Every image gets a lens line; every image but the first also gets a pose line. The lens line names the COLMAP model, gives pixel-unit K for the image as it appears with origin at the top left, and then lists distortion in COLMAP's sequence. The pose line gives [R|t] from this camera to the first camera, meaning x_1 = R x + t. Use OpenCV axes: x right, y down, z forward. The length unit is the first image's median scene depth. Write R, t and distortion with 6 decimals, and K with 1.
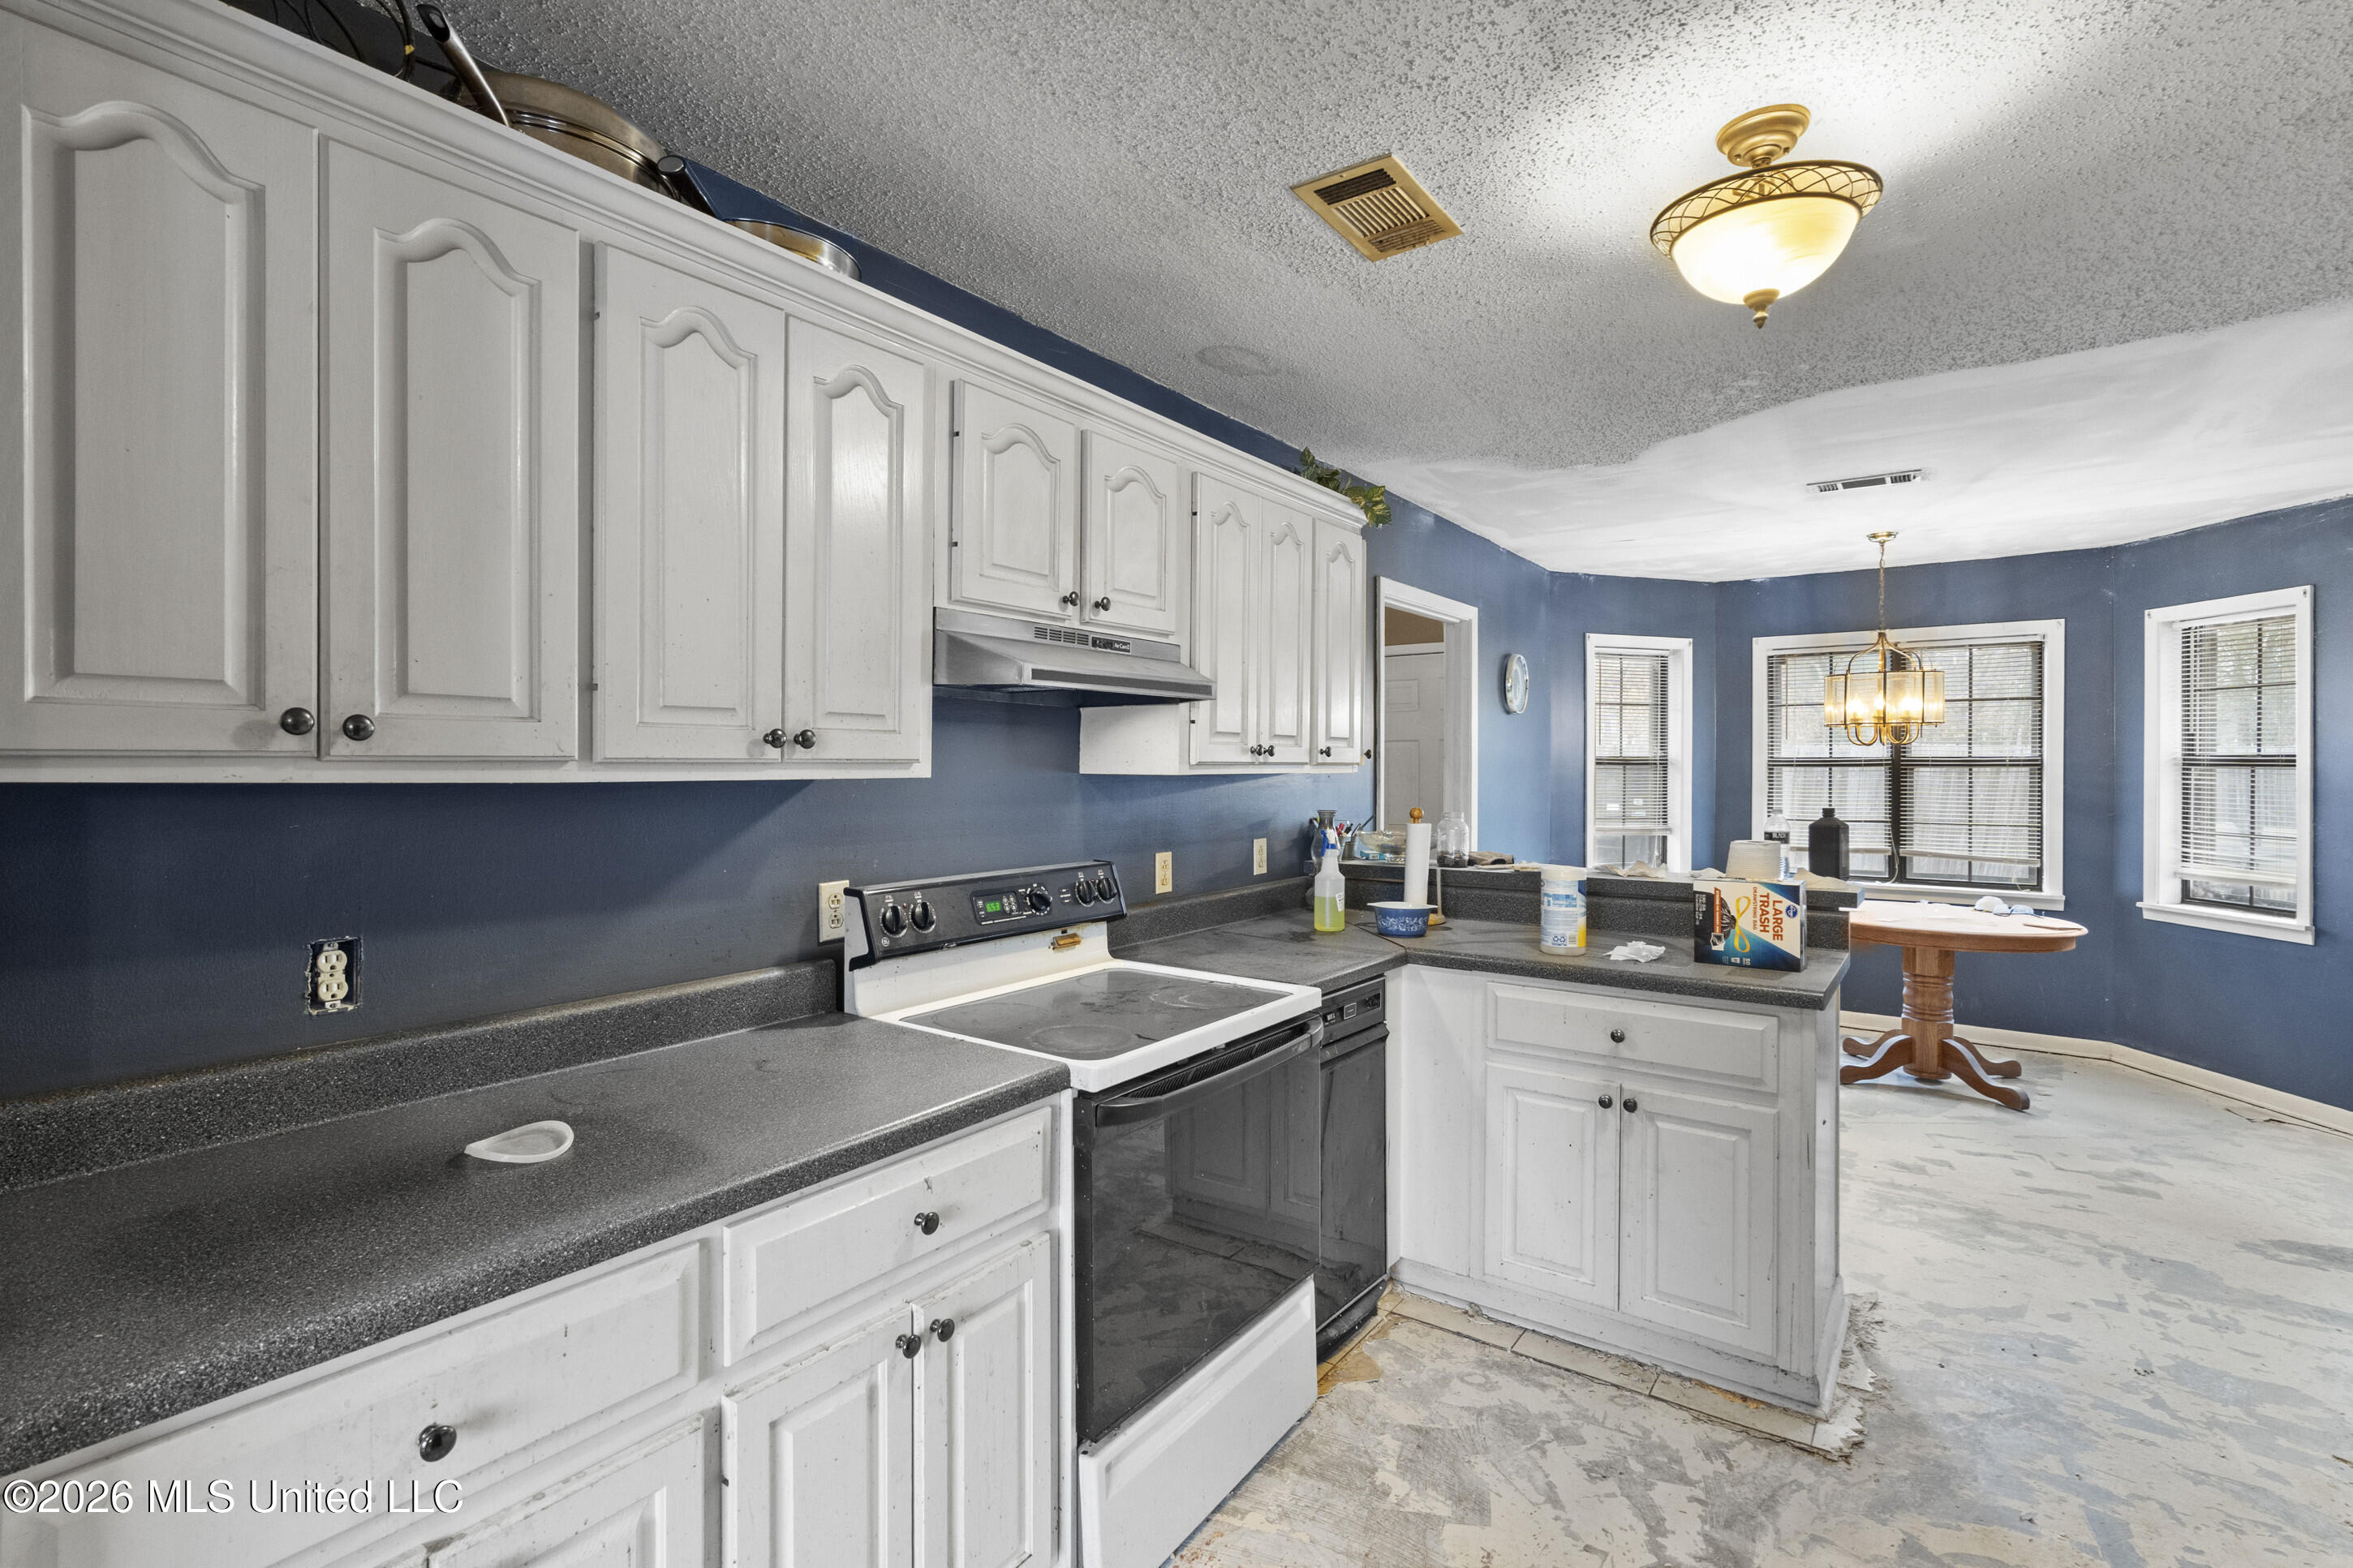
lens RADIAL K [[1070.9, 0, 1147.8], [0, 1070.9, 774.0], [0, 0, 1]] dist [-0.005612, 0.000966]
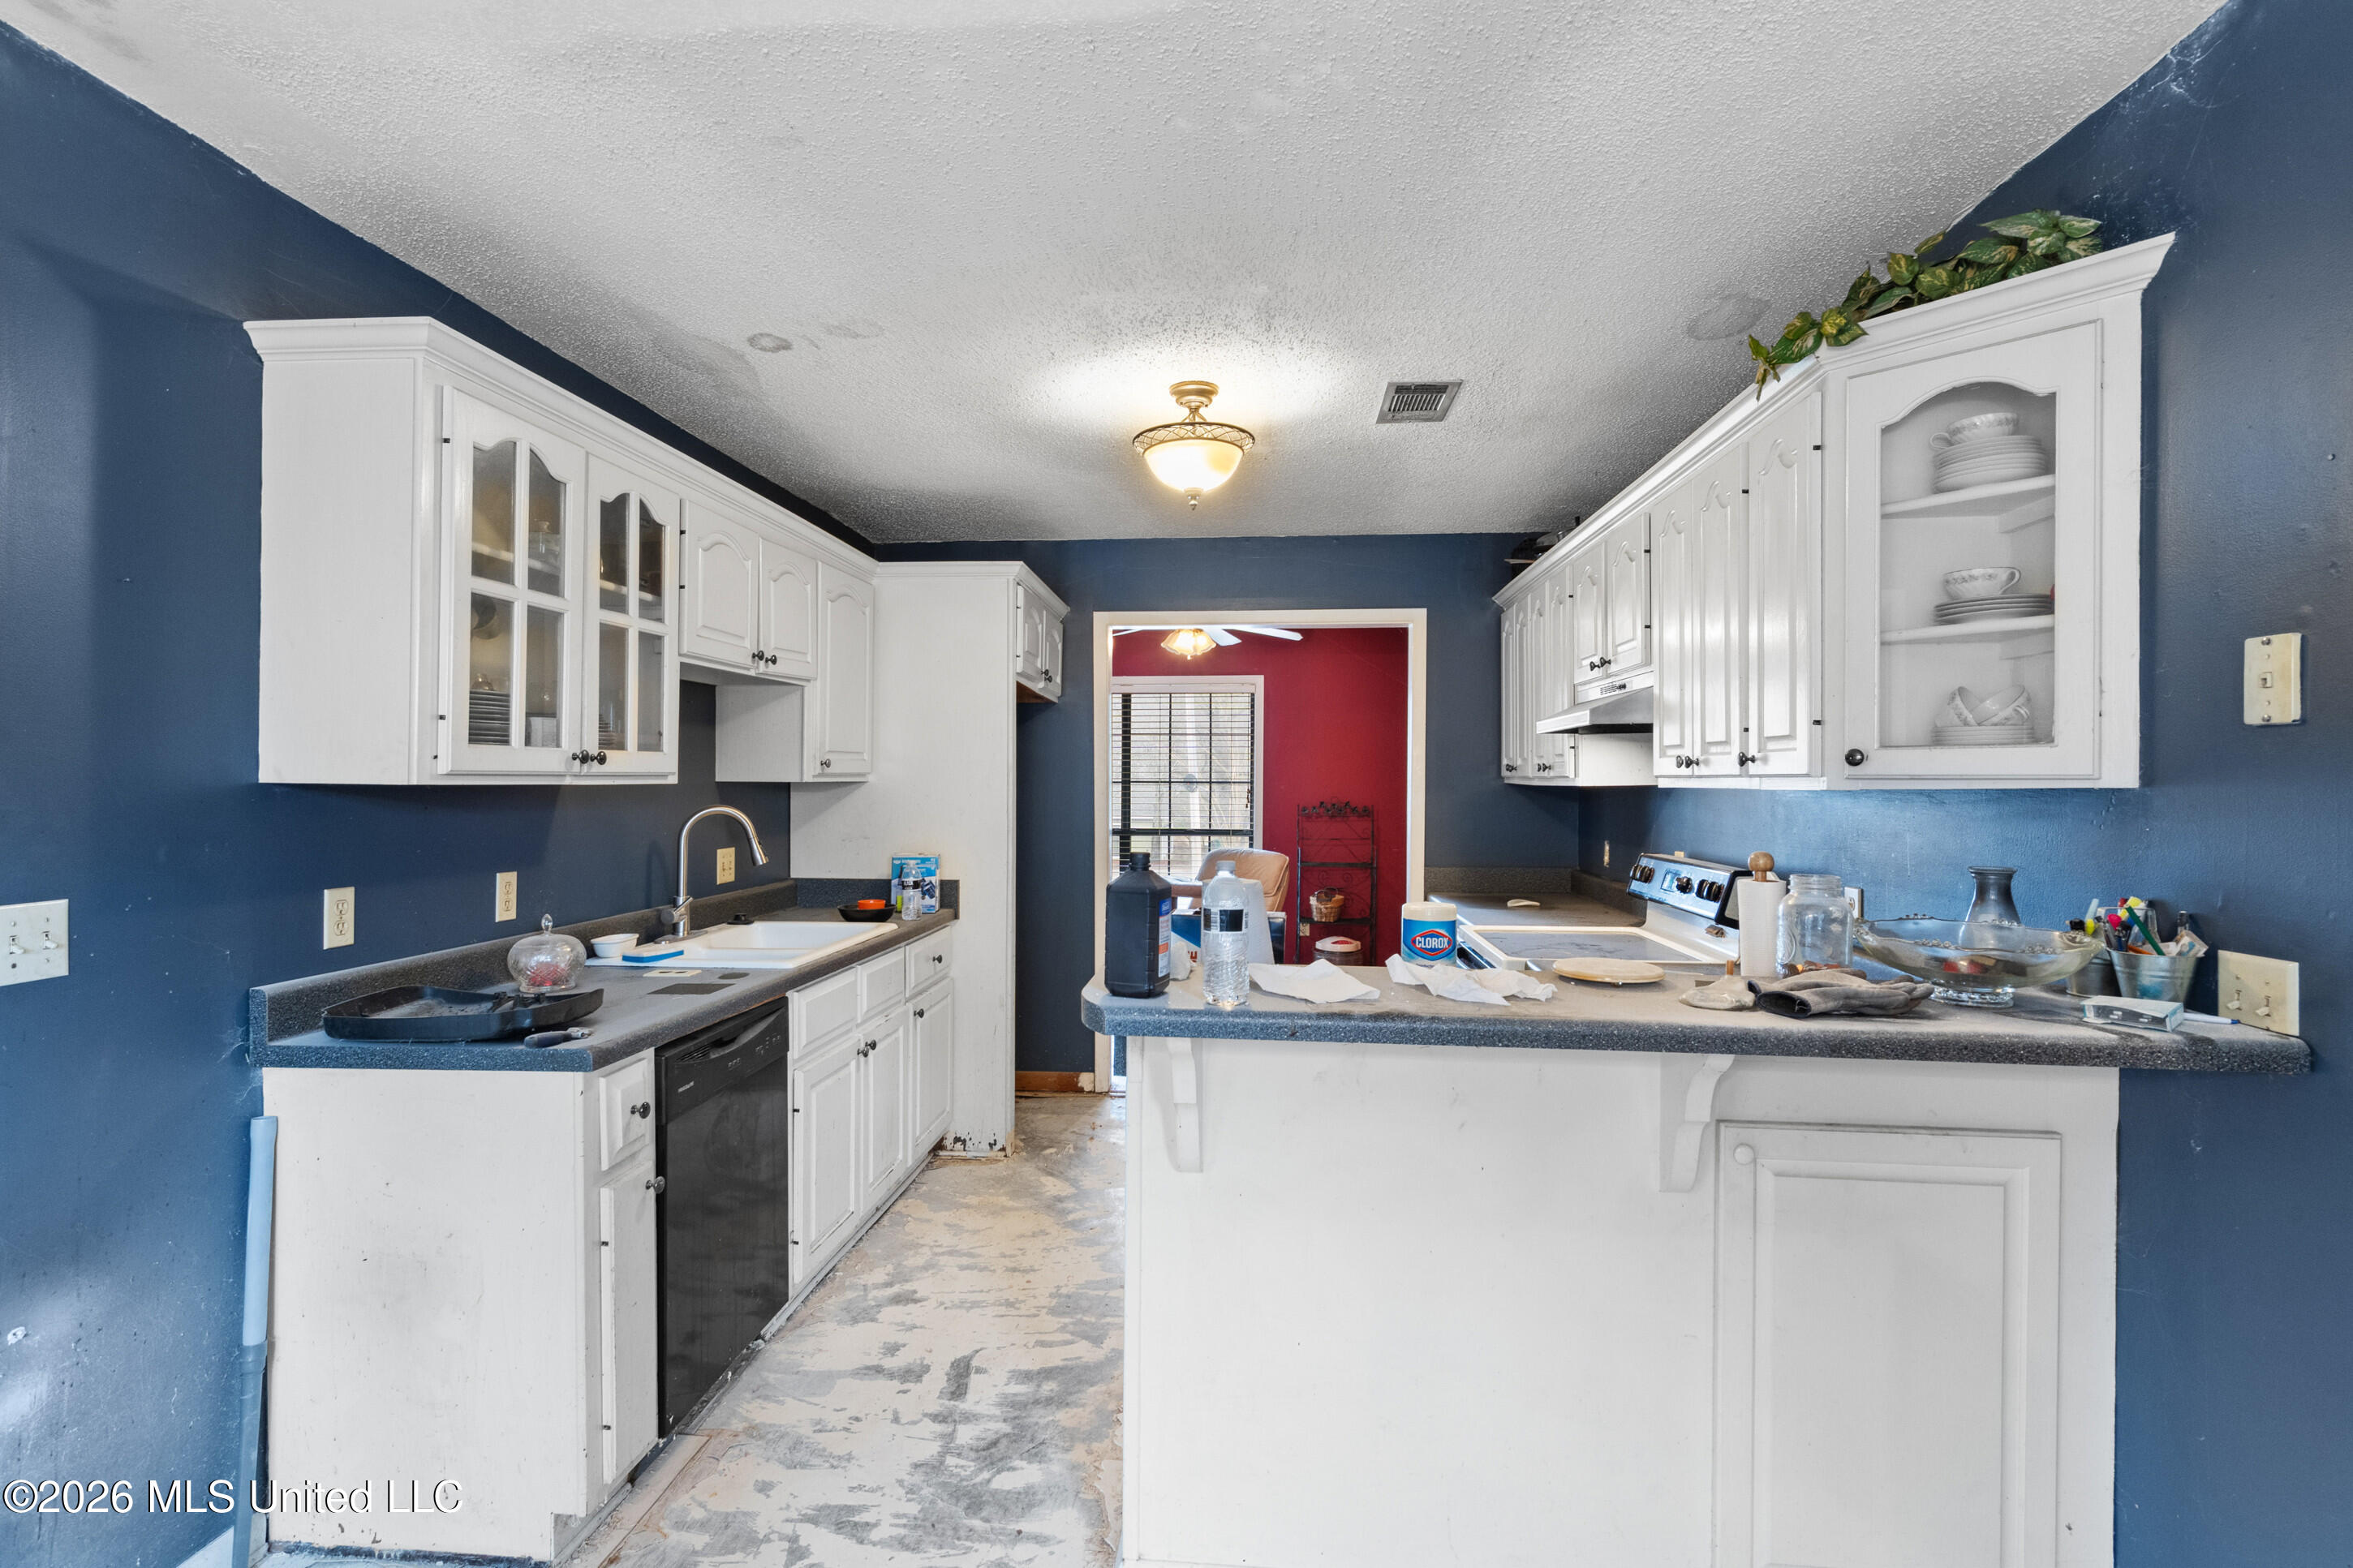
lens RADIAL K [[1093.6, 0, 1174.7], [0, 1093.6, 787.0], [0, 0, 1]] dist [-0.000639, -0.000037]
pose [[-0.847554, -0.002521, -0.530704, 0.678163], [-0.007904, 0.999938, 0.007873, -0.002738], [0.530651, 0.010868, -0.847521, 1.097716]]
